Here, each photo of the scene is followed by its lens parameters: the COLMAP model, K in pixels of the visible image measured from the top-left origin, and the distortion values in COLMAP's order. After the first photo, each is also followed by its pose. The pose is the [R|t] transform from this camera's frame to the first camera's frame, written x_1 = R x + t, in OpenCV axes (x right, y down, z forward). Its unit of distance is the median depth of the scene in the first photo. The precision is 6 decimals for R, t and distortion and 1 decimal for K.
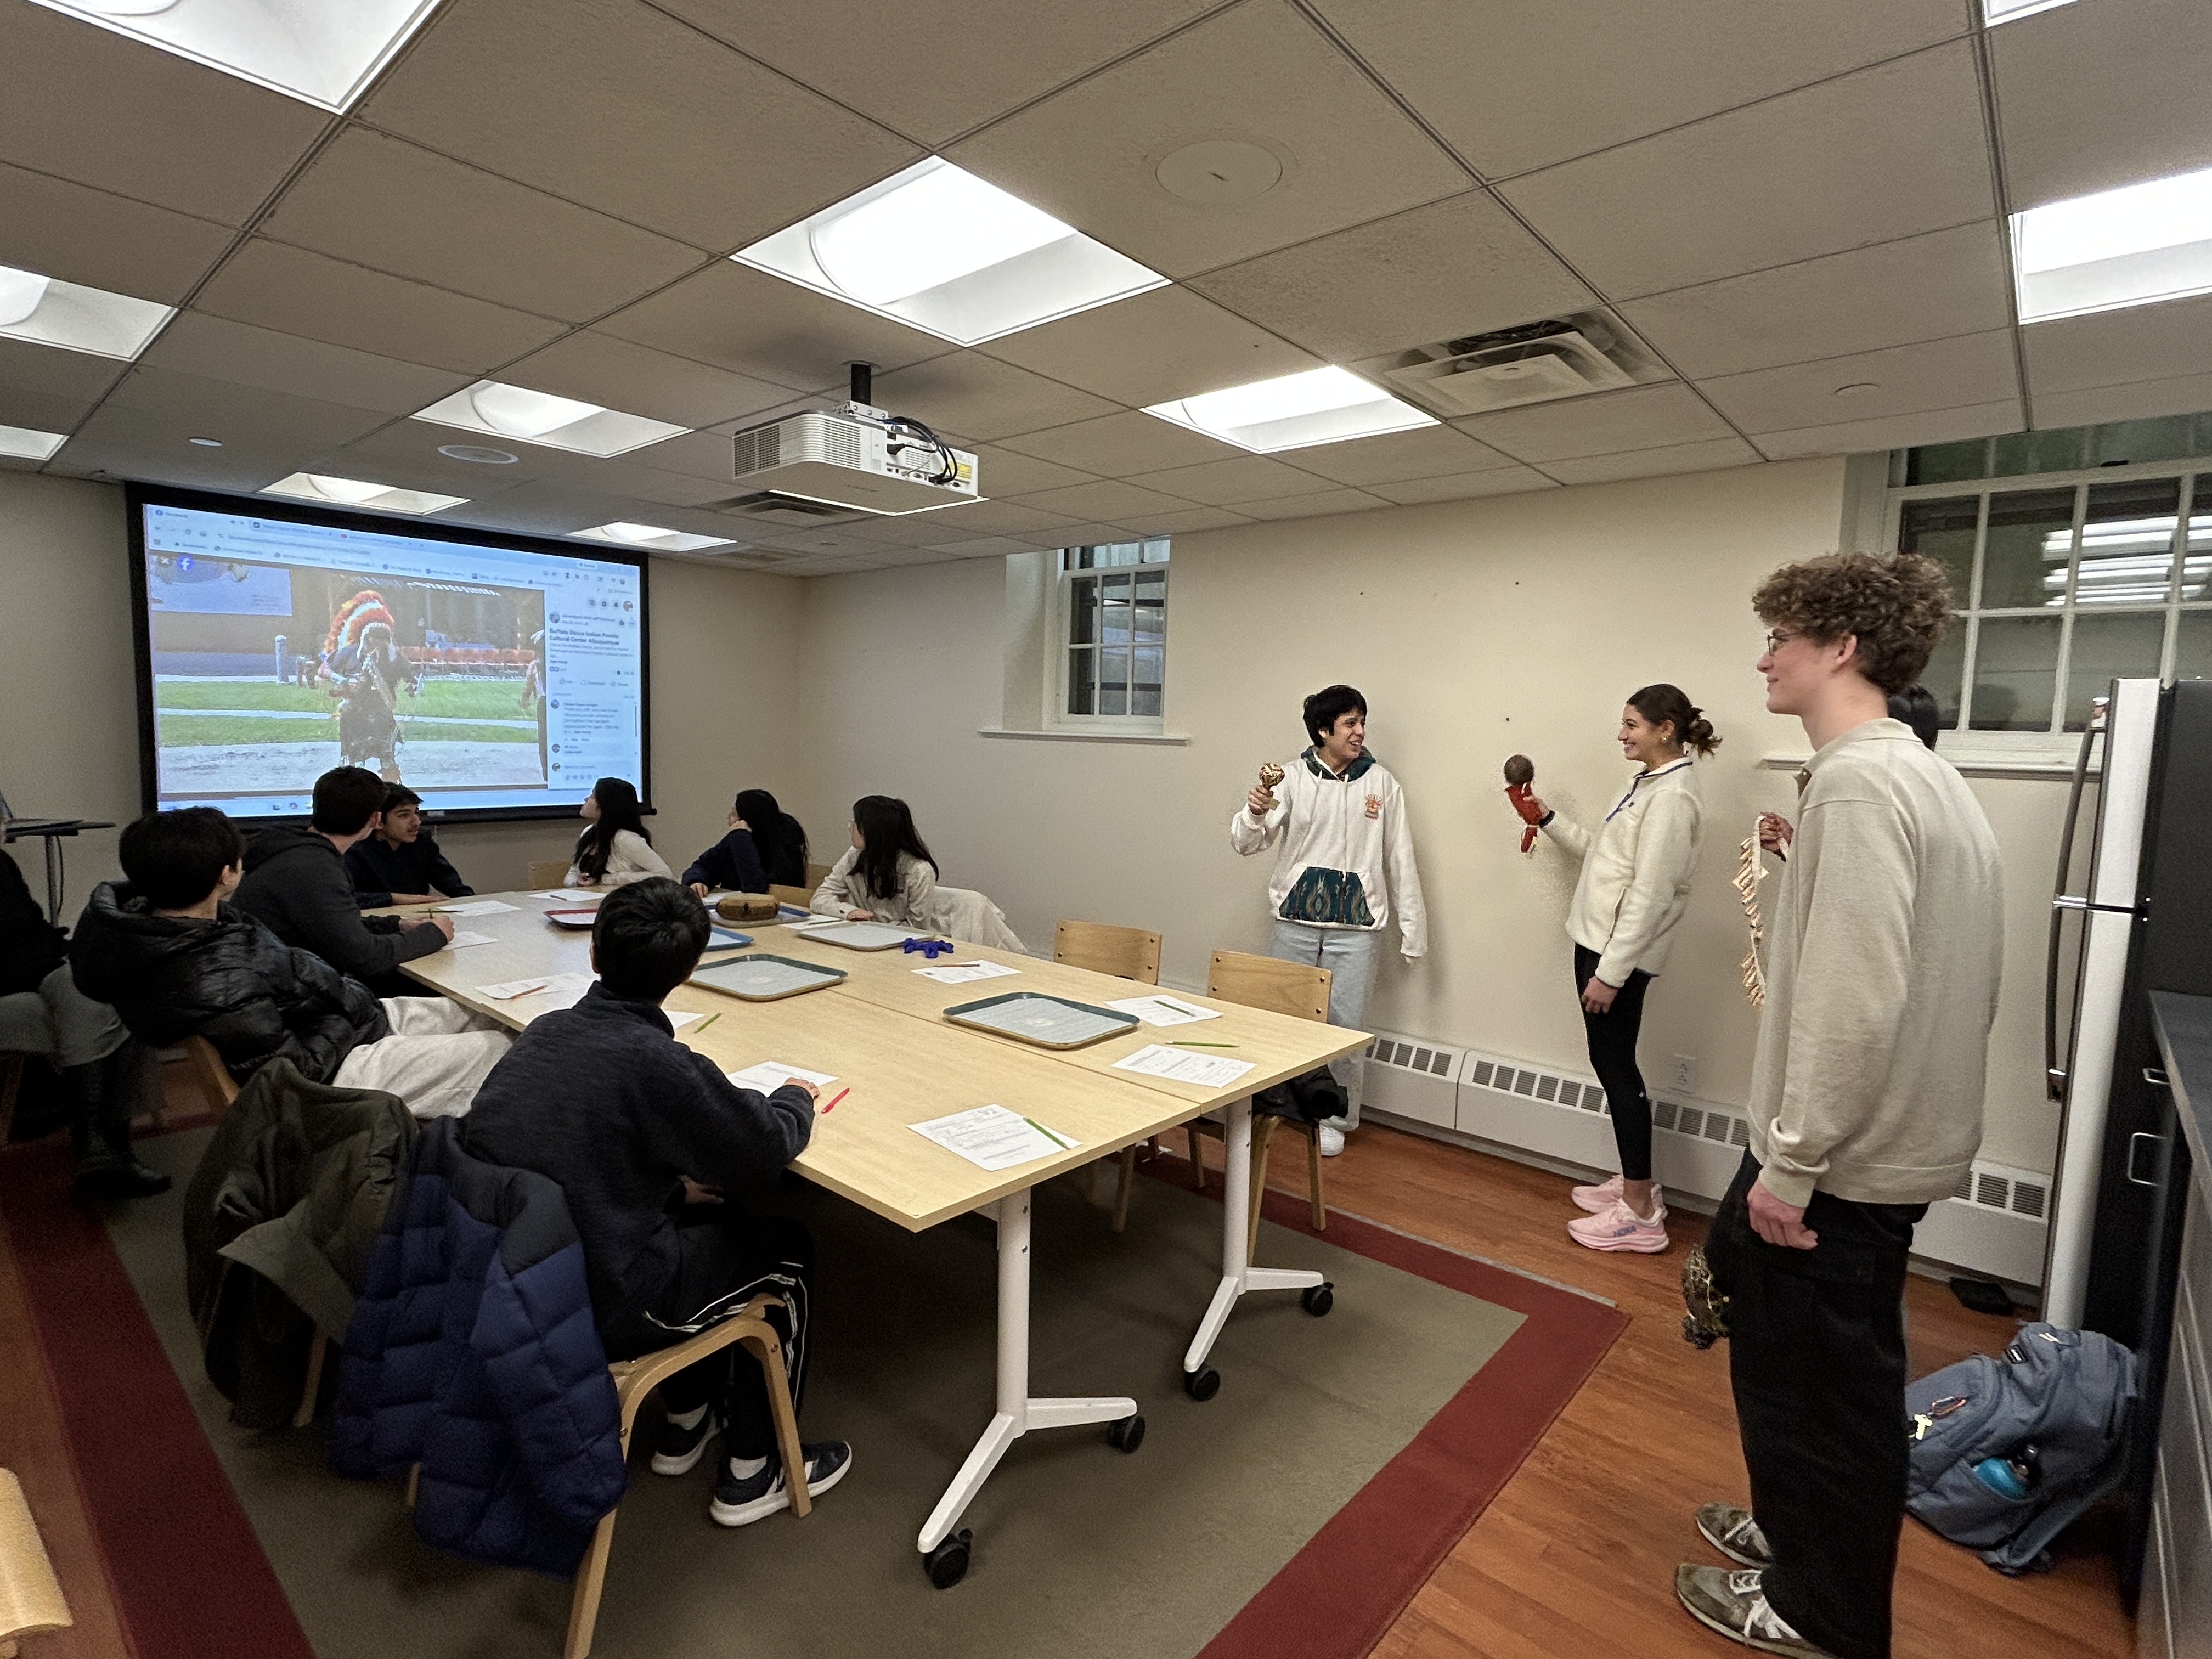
lens RADIAL K [[1102.8, 0, 1099.9], [0, 1102.8, 827.5], [0, 0, 1]] dist [-0.003555, 0.005784]
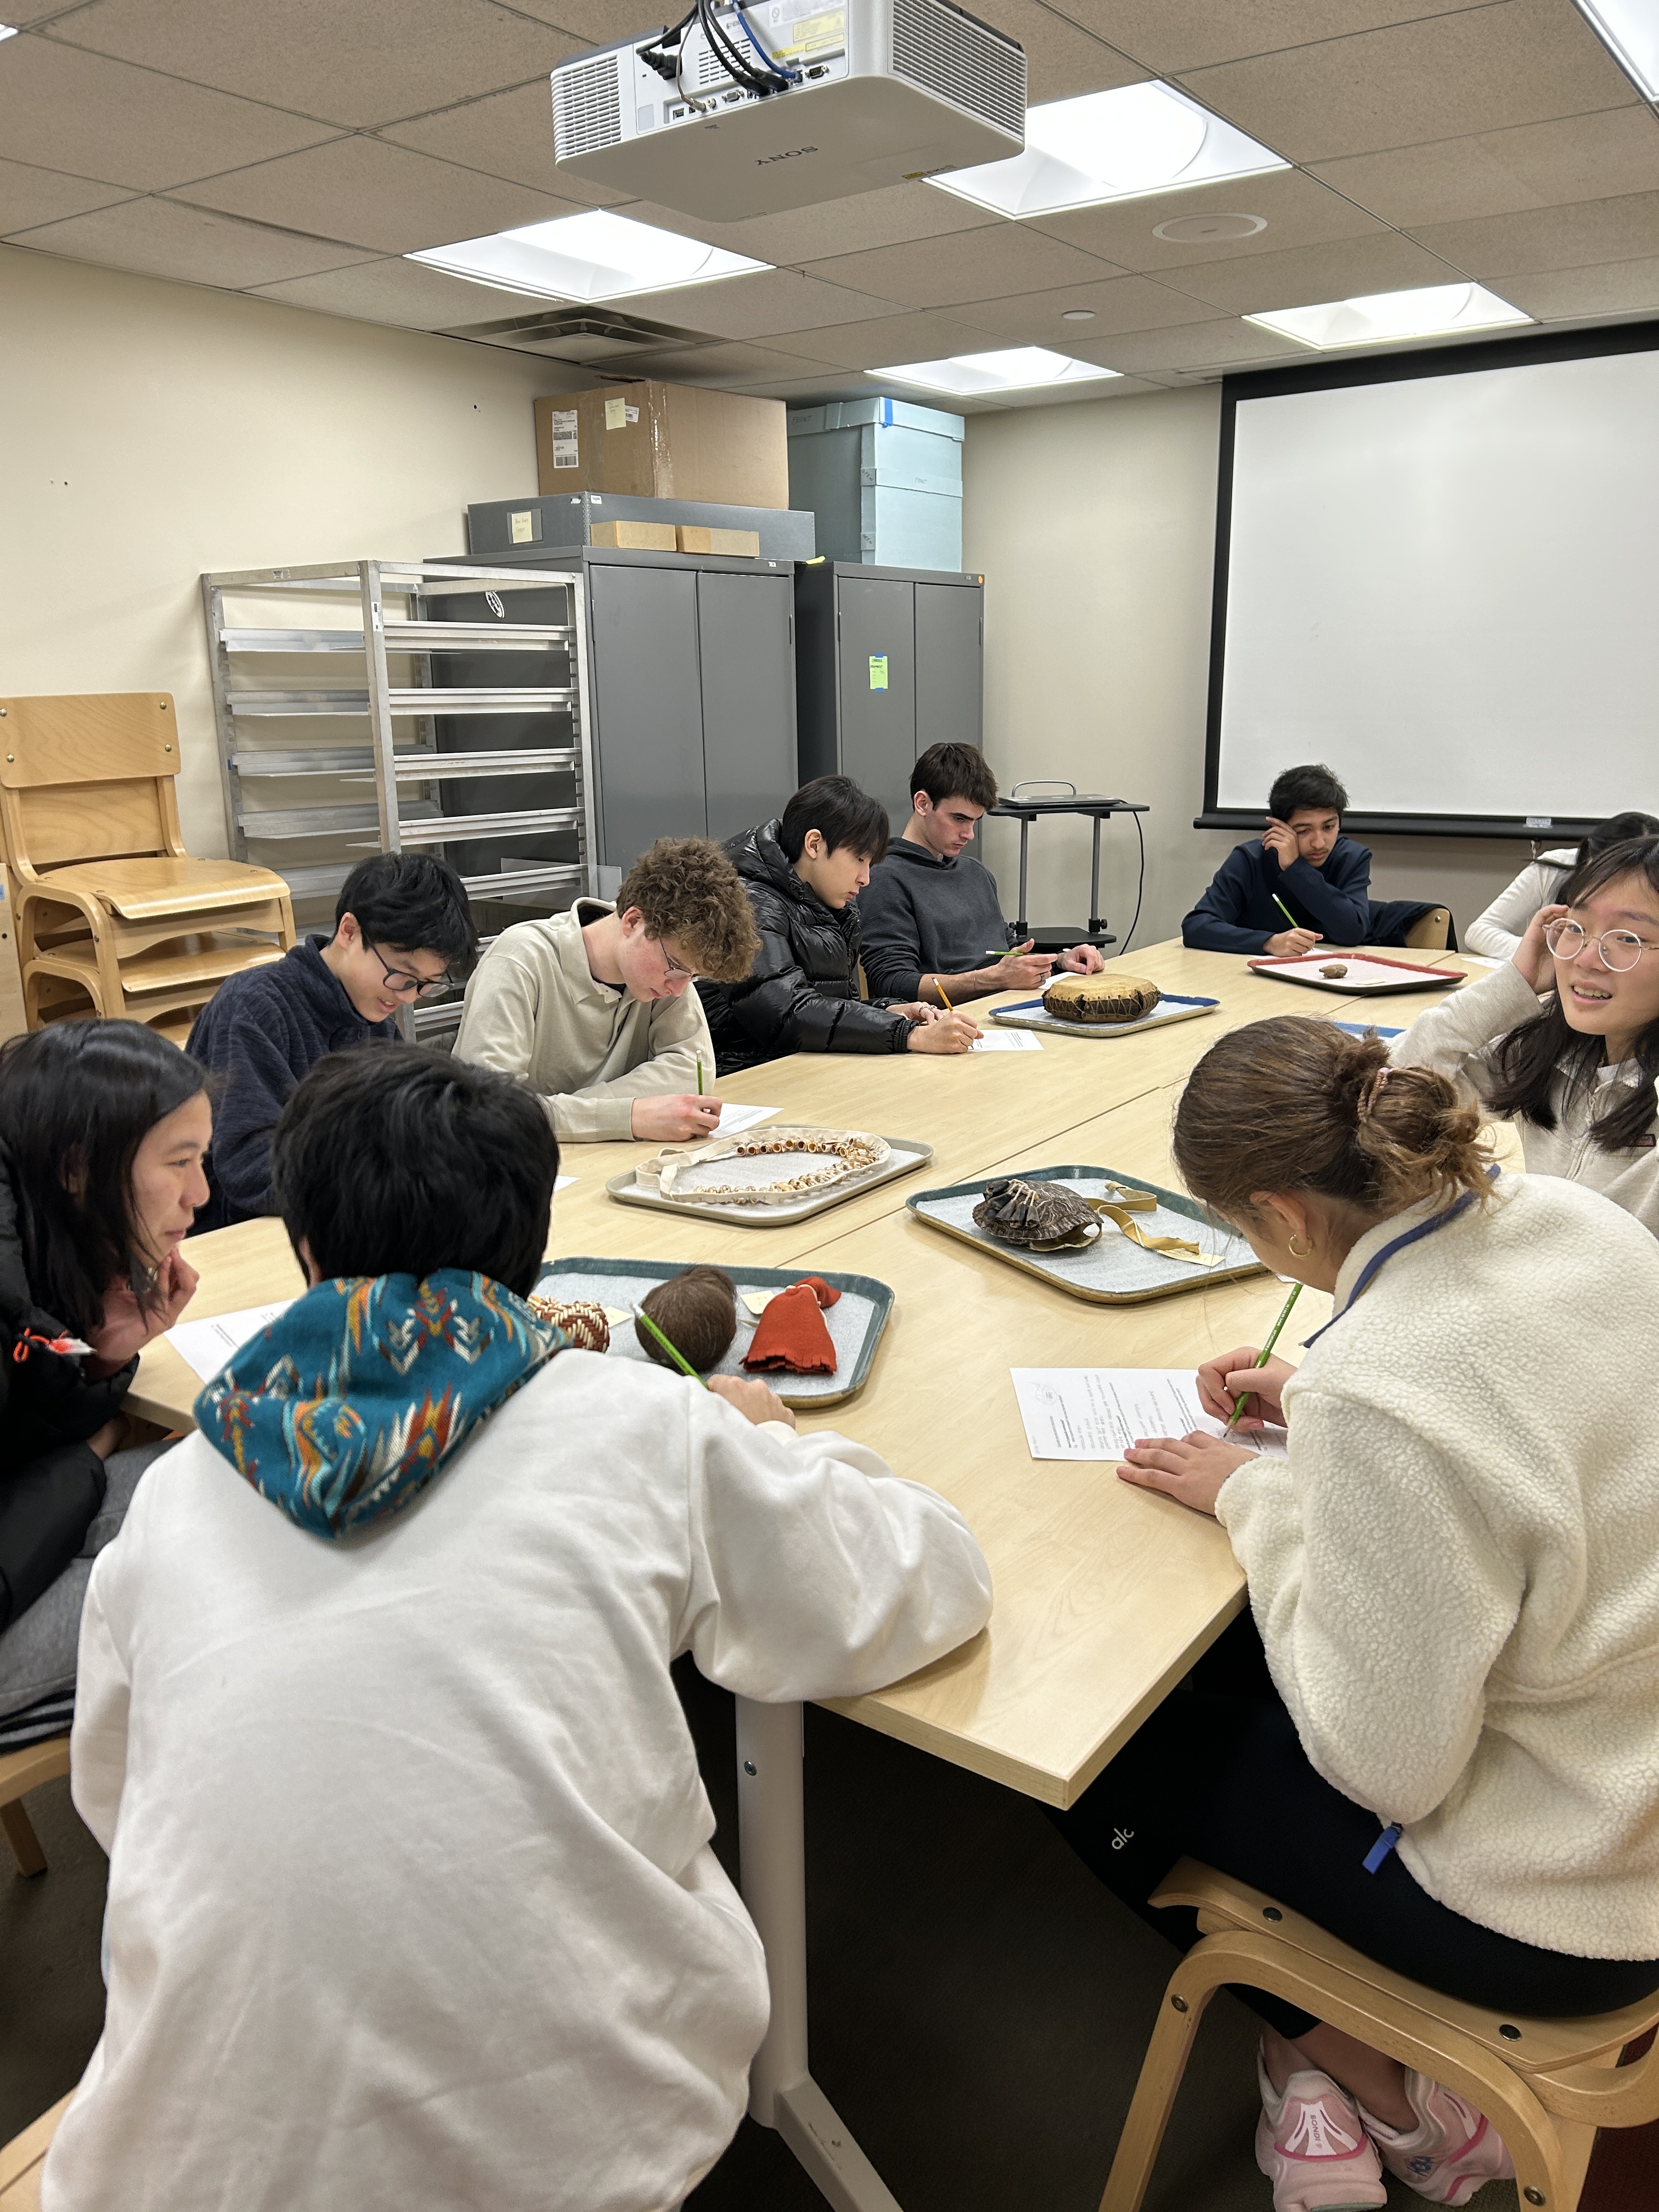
lens RADIAL K [[1670.9, 0, 824.7], [0, 1670.9, 1135.6], [0, 0, 1]] dist [0.052315, -0.056660]
pose [[0.106254, 0.230092, -0.967351, 0.517610], [-0.071412, 0.972112, 0.223380, -0.041882], [0.991771, 0.045345, 0.119722, 0.786549]]
